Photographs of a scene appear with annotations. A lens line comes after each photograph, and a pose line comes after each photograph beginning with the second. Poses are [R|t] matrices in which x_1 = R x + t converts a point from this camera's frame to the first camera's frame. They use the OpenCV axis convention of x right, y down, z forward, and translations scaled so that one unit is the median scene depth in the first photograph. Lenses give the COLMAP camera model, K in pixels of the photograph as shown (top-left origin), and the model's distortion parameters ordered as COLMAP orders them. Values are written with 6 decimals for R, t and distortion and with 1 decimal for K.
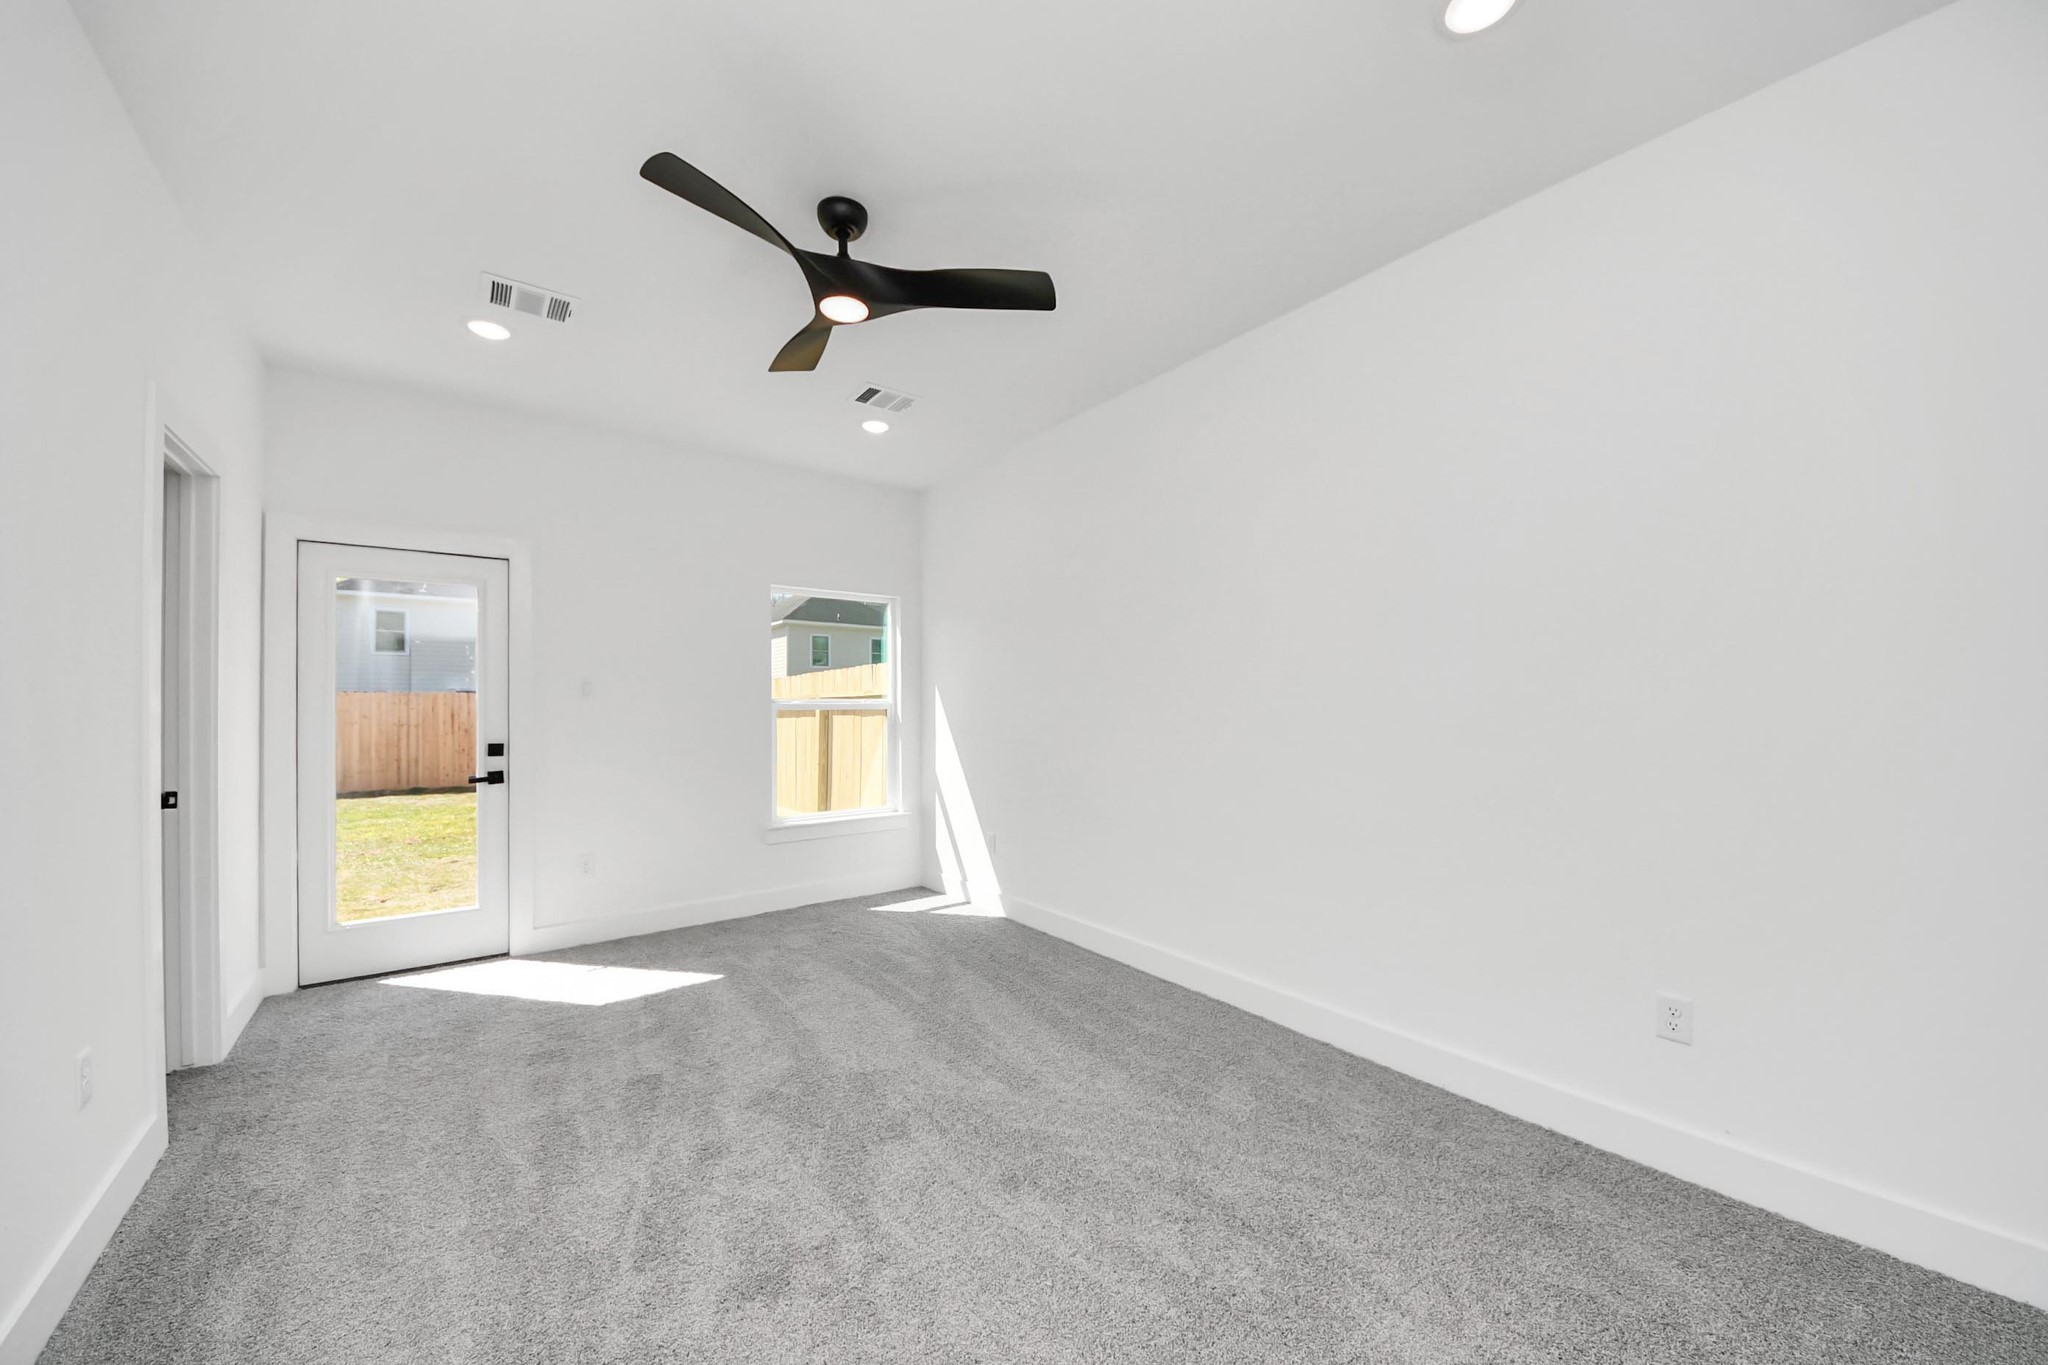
lens RADIAL K [[730.2, 0, 1031.8], [0, 730.2, 692.3], [0, 0, 1]] dist [0.001336, -0.010612]
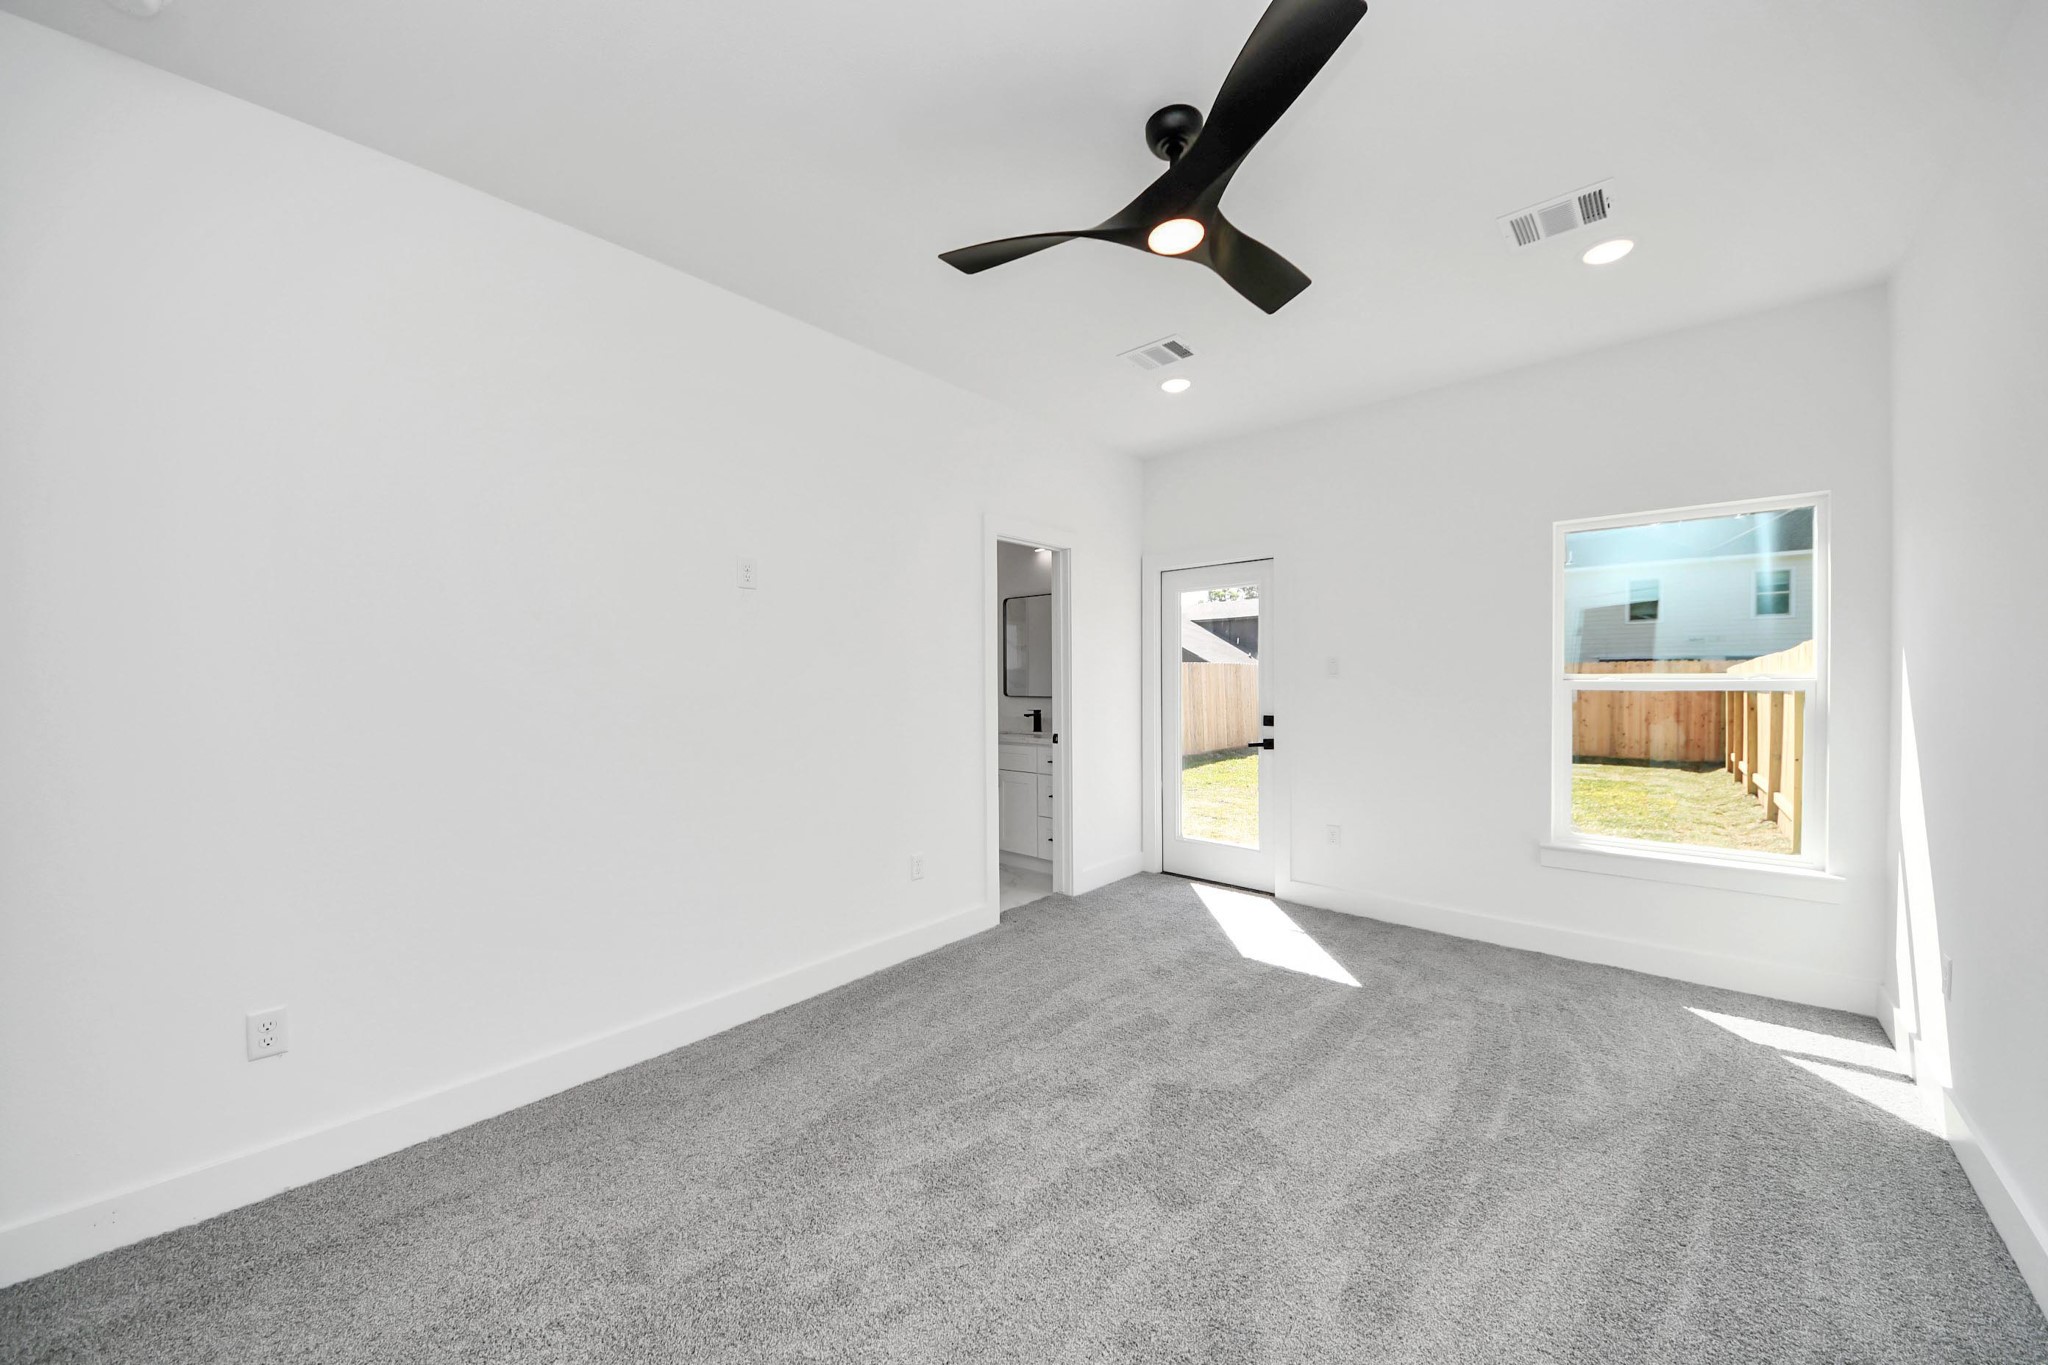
lens RADIAL K [[730.2, 0, 1031.8], [0, 730.2, 692.3], [0, 0, 1]] dist [0.001336, -0.010612]
pose [[0.175886, 0.024531, -0.984105, 0.392434], [0.023741, 0.999293, 0.029153, -0.011488], [0.984124, -0.028491, 0.175179, 0.456061]]
